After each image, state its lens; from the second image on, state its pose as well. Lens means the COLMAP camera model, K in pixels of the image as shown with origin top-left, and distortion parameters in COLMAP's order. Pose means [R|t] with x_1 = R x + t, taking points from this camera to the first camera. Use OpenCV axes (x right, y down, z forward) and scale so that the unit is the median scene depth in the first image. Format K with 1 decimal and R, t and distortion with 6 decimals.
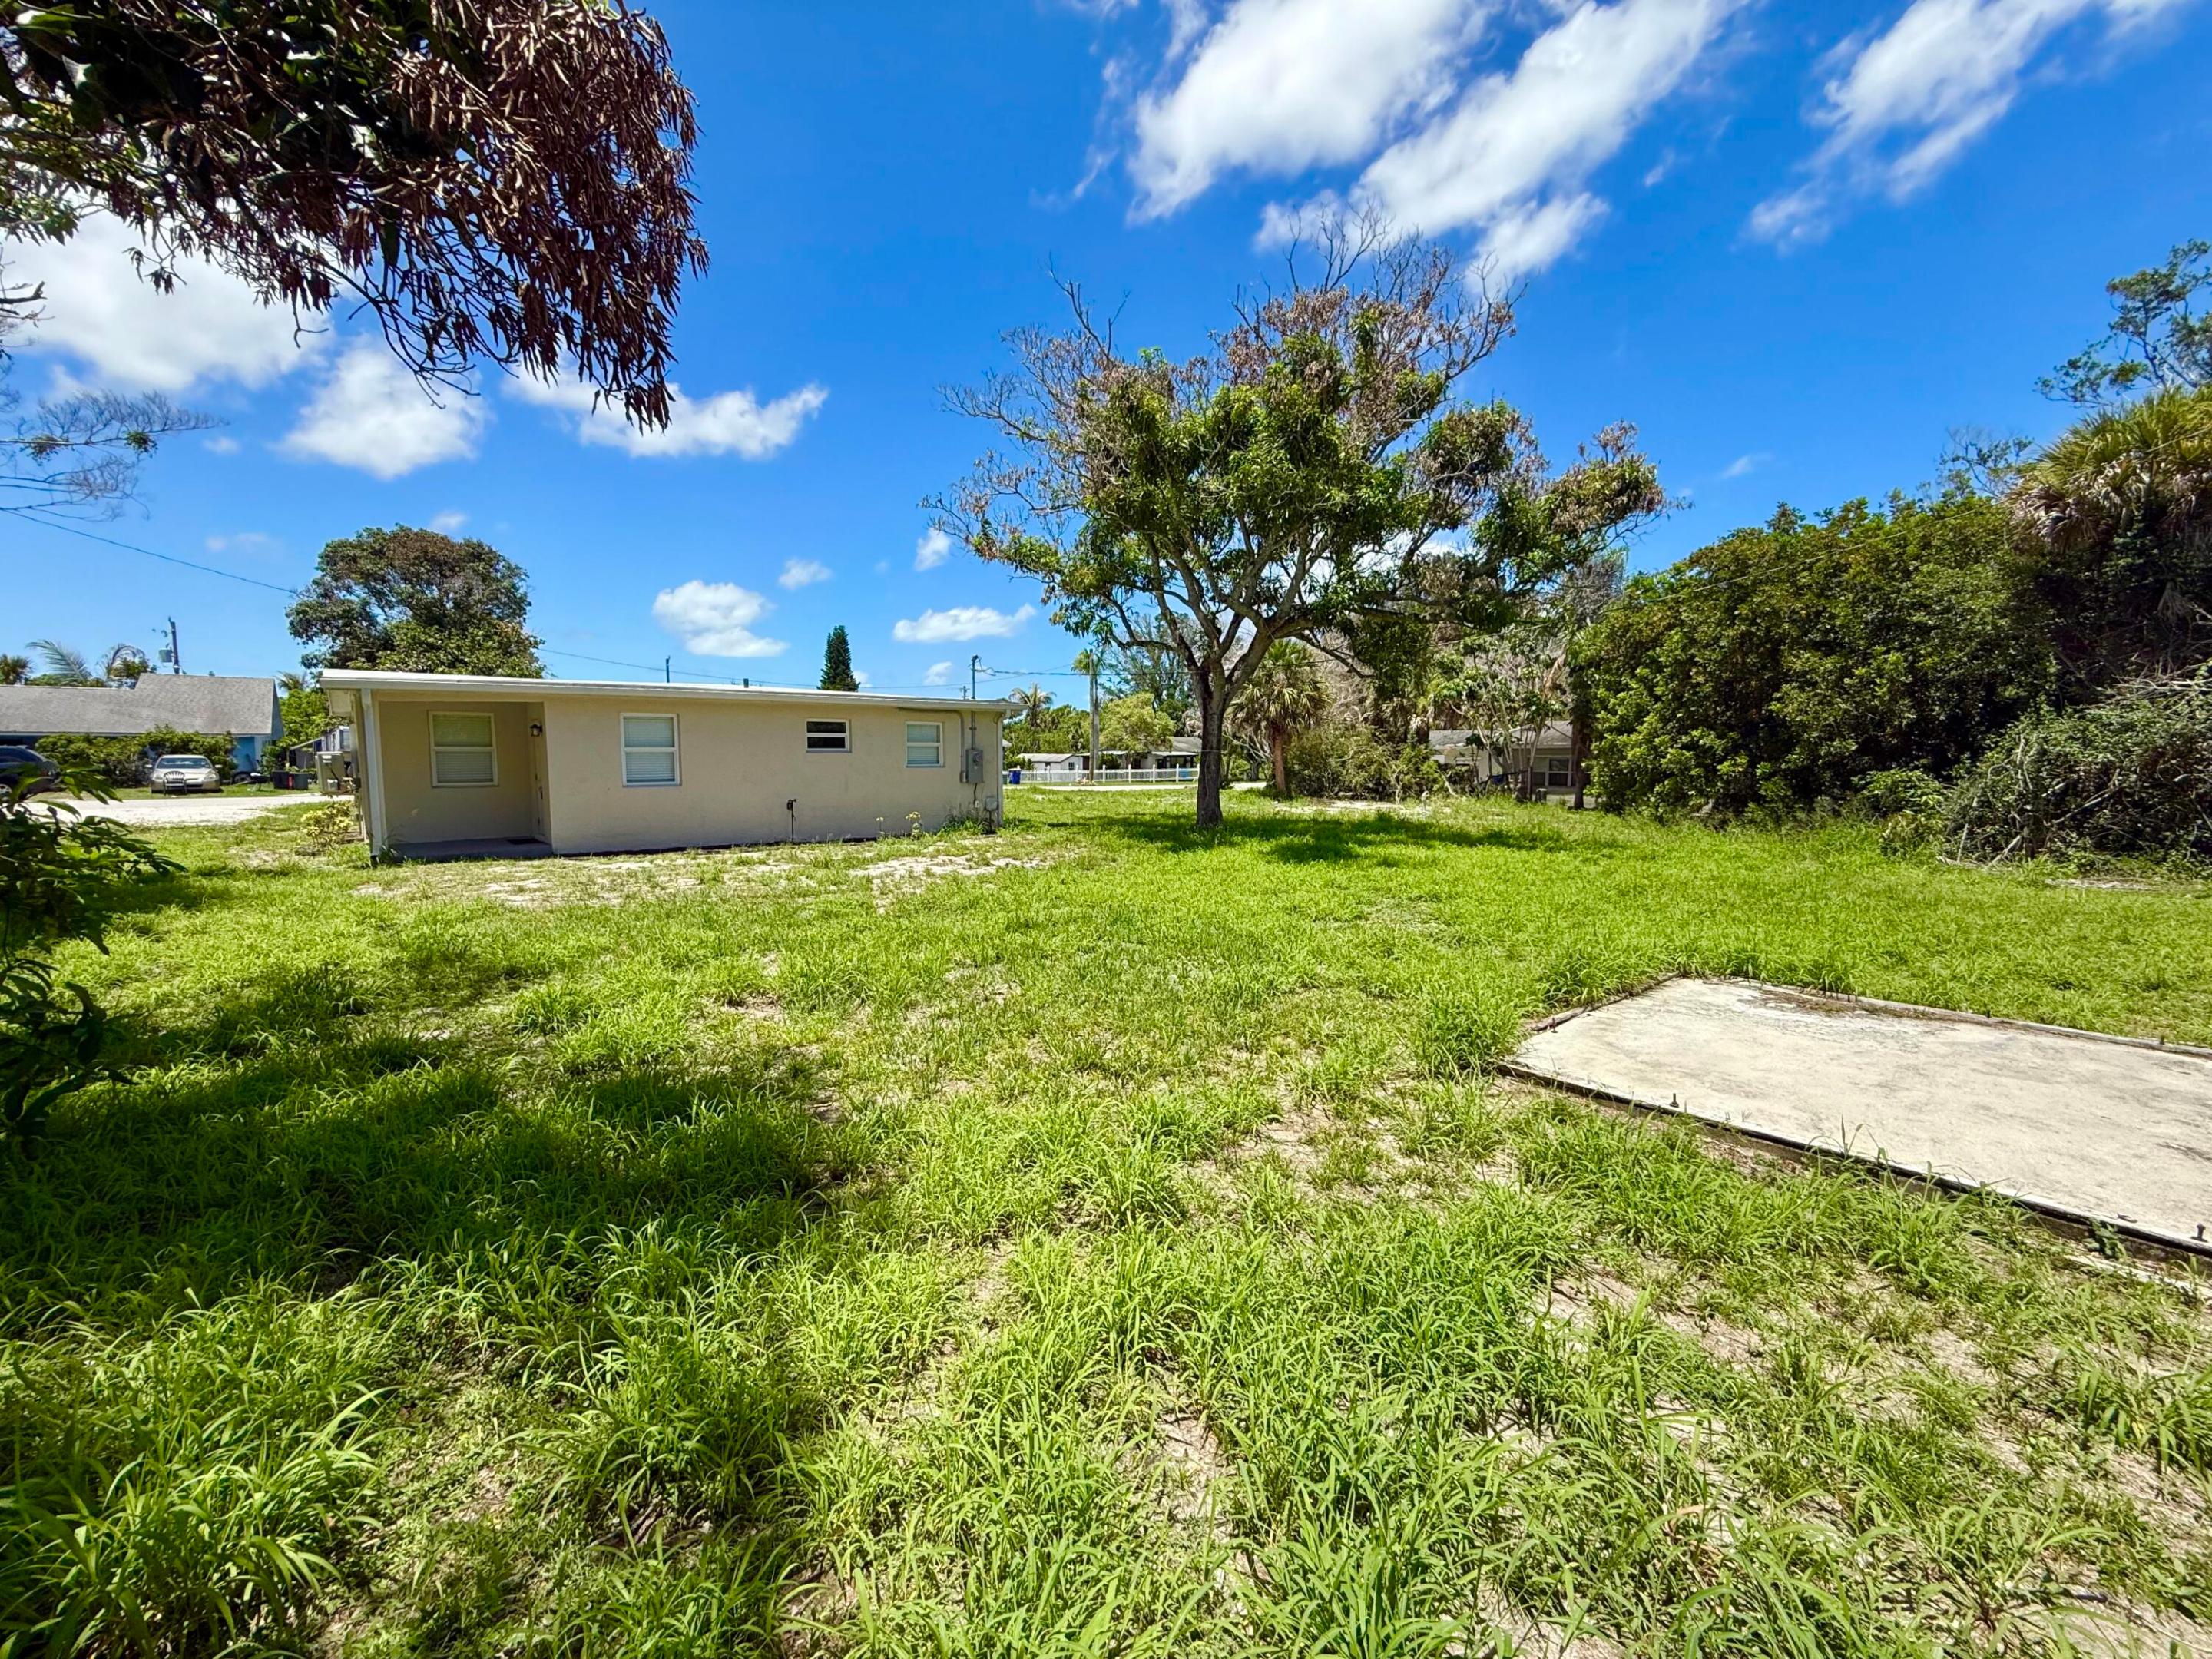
lens RADIAL K [[888.8, 0, 1105.7], [0, 888.8, 832.3], [0, 0, 1]] dist [0.000958, -0.000181]
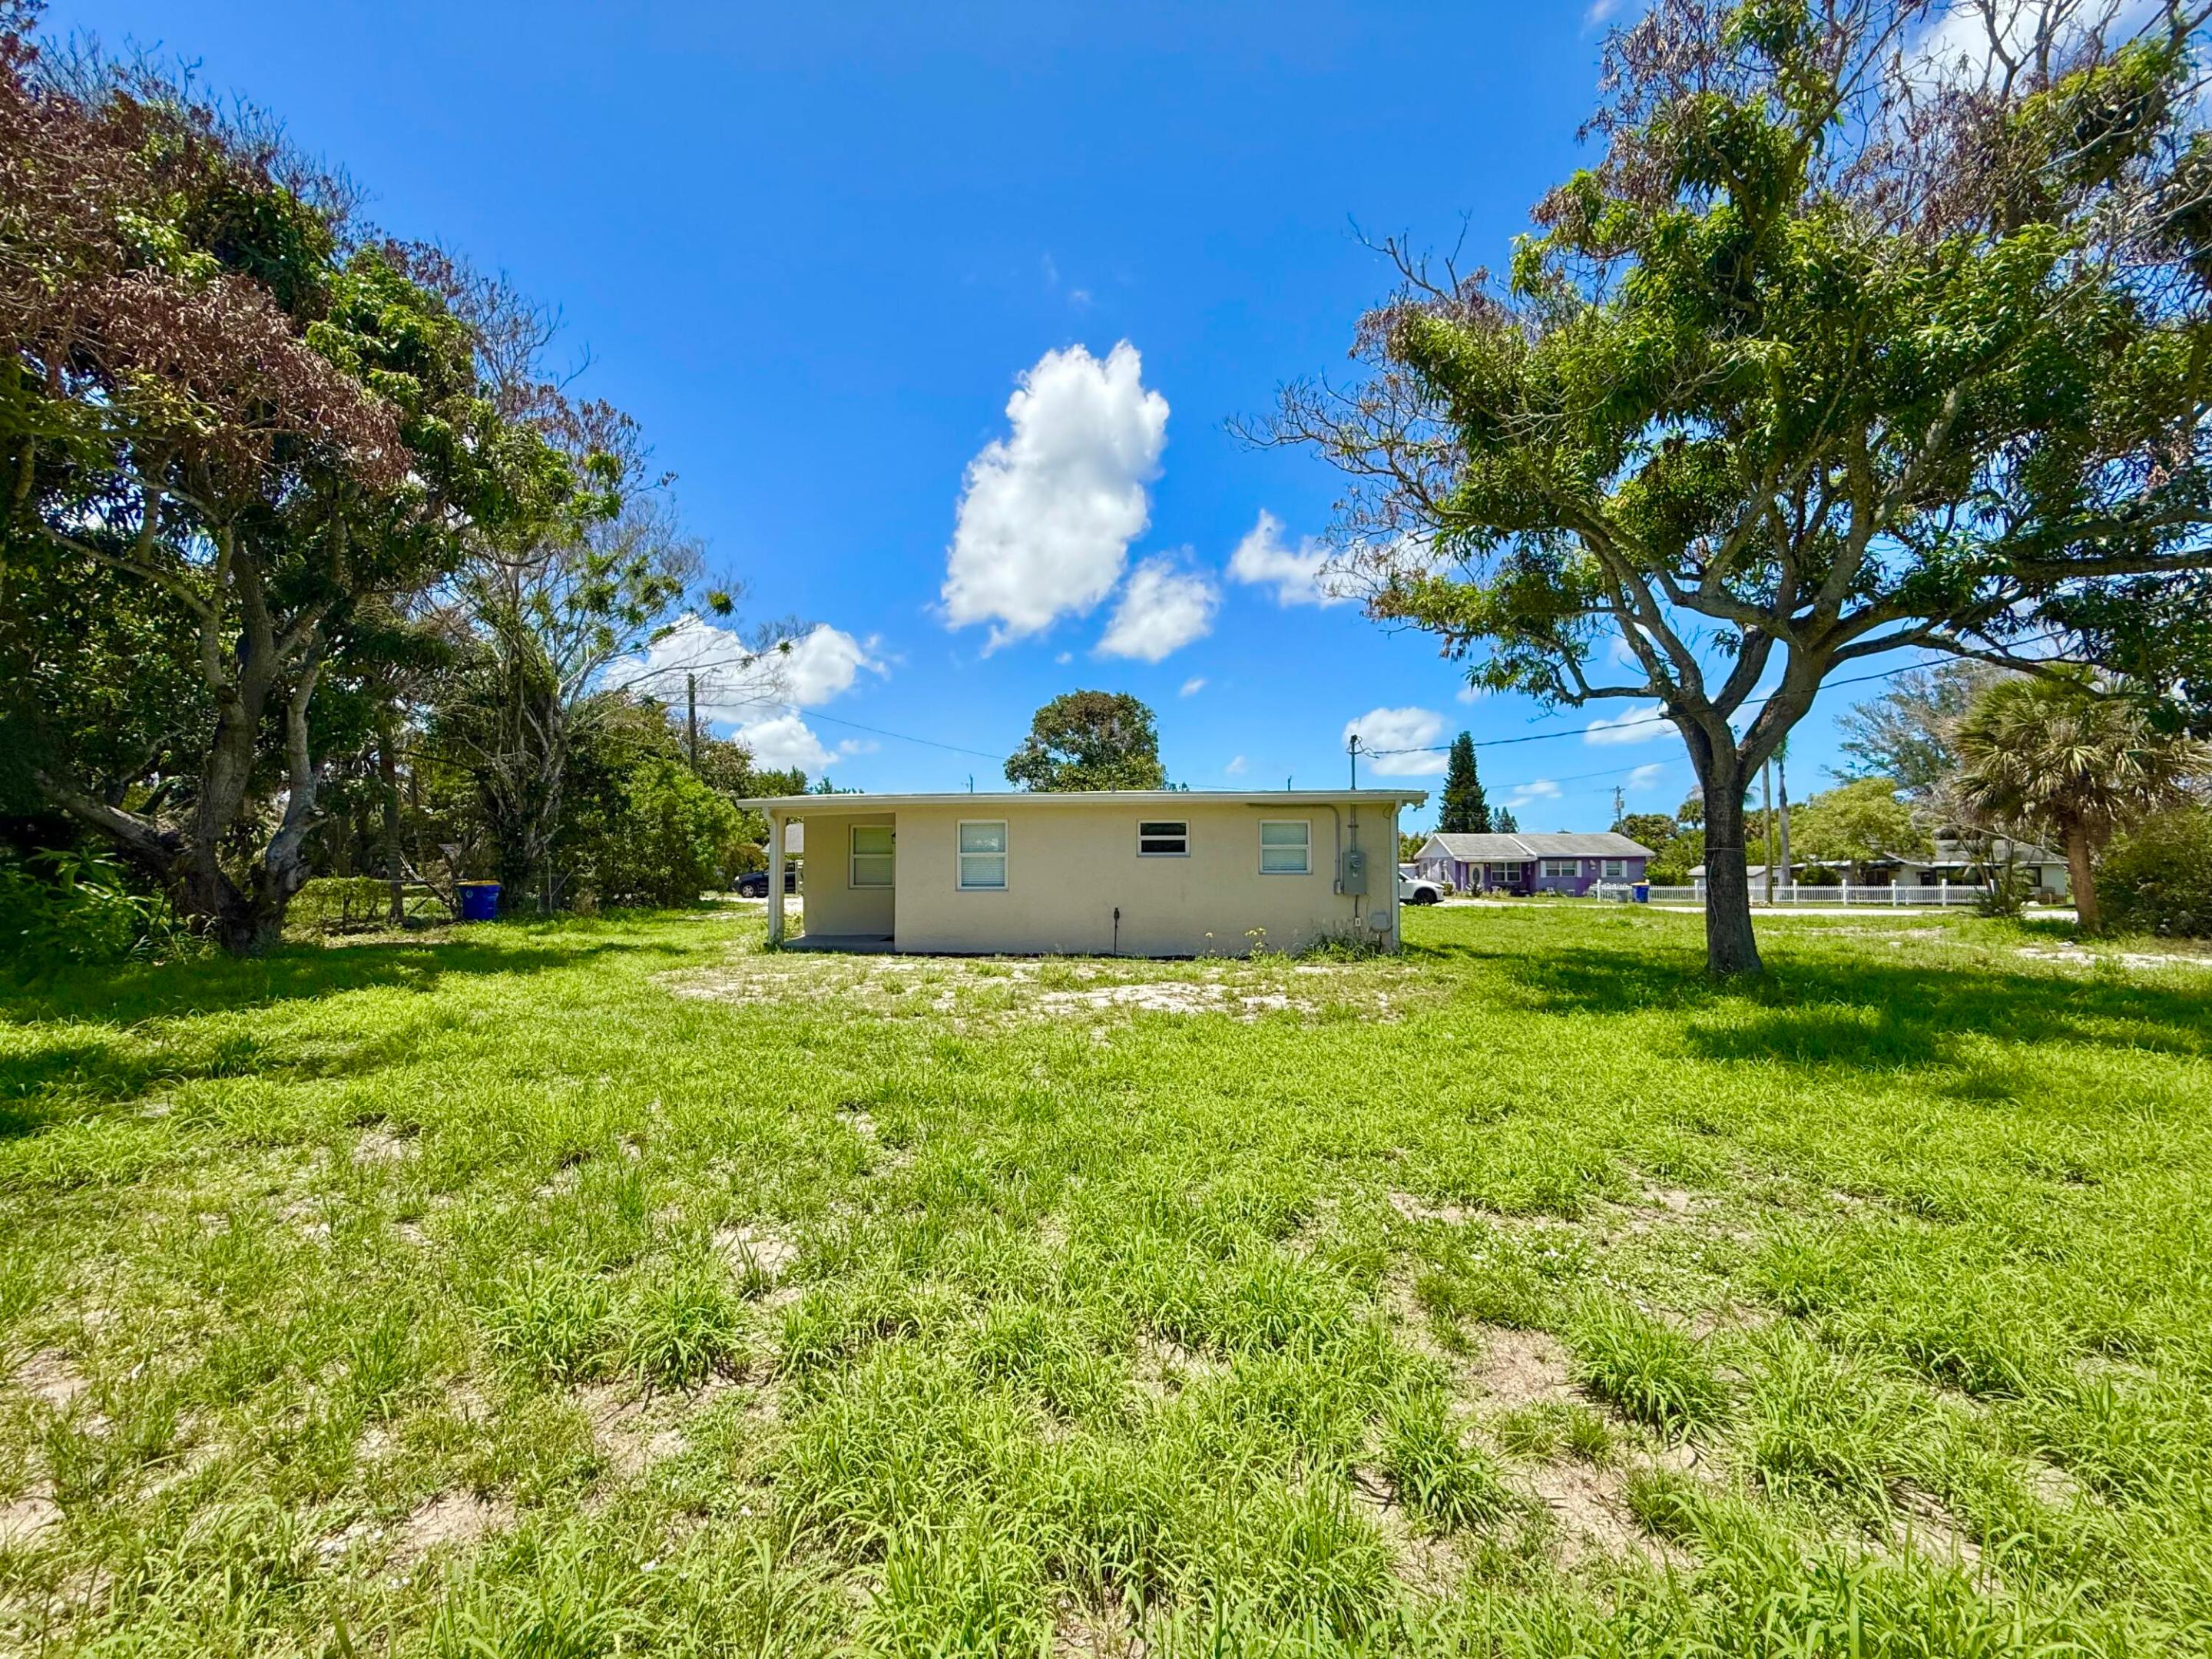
lens RADIAL K [[880.7, 0, 1100.4], [0, 880.7, 829.6], [0, 0, 1]] dist [-0.000605, 0.000037]
pose [[0.730629, -0.031535, -0.682046, 0.127970], [-0.058678, 0.992337, -0.108739, -0.008814], [0.680248, 0.119469, 0.723180, 0.160546]]
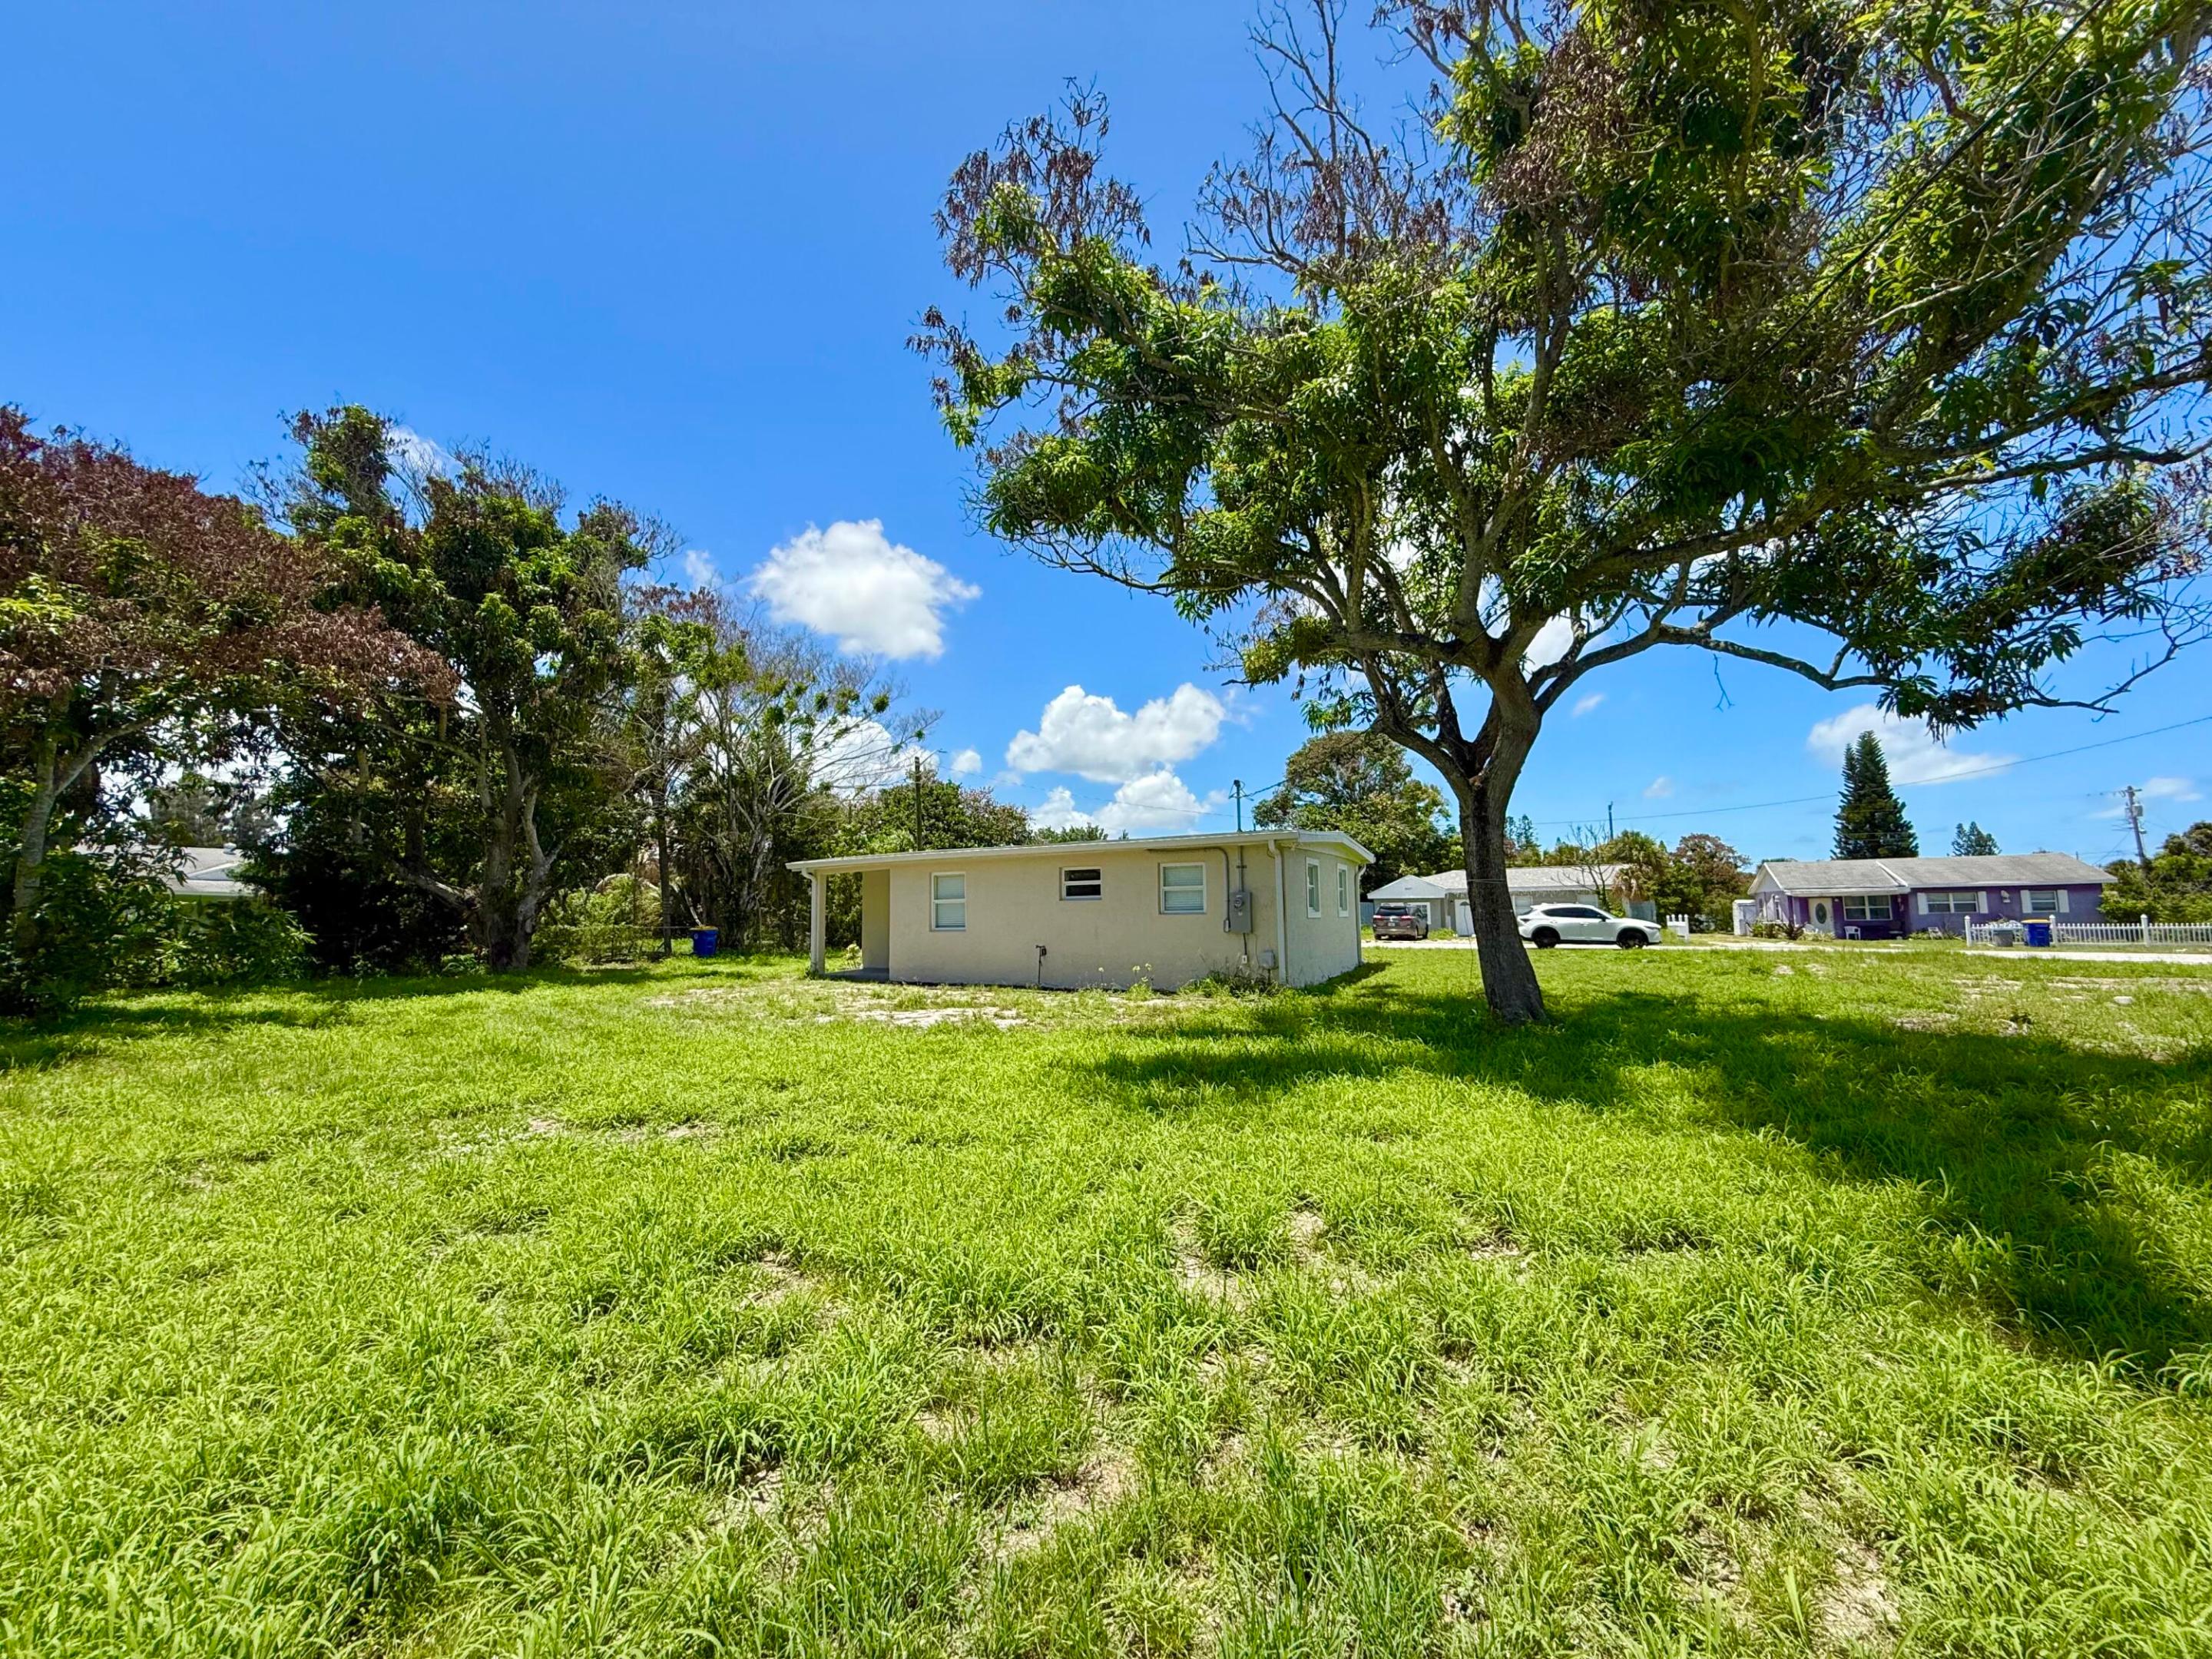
lens RADIAL K [[880.7, 0, 1100.4], [0, 880.7, 829.6], [0, 0, 1]] dist [-0.000605, 0.000037]
pose [[0.373718, -0.096080, -0.922553, 0.319235], [-0.068296, 0.989070, -0.130674, -0.020649], [0.925025, 0.111842, 0.363072, 0.335392]]
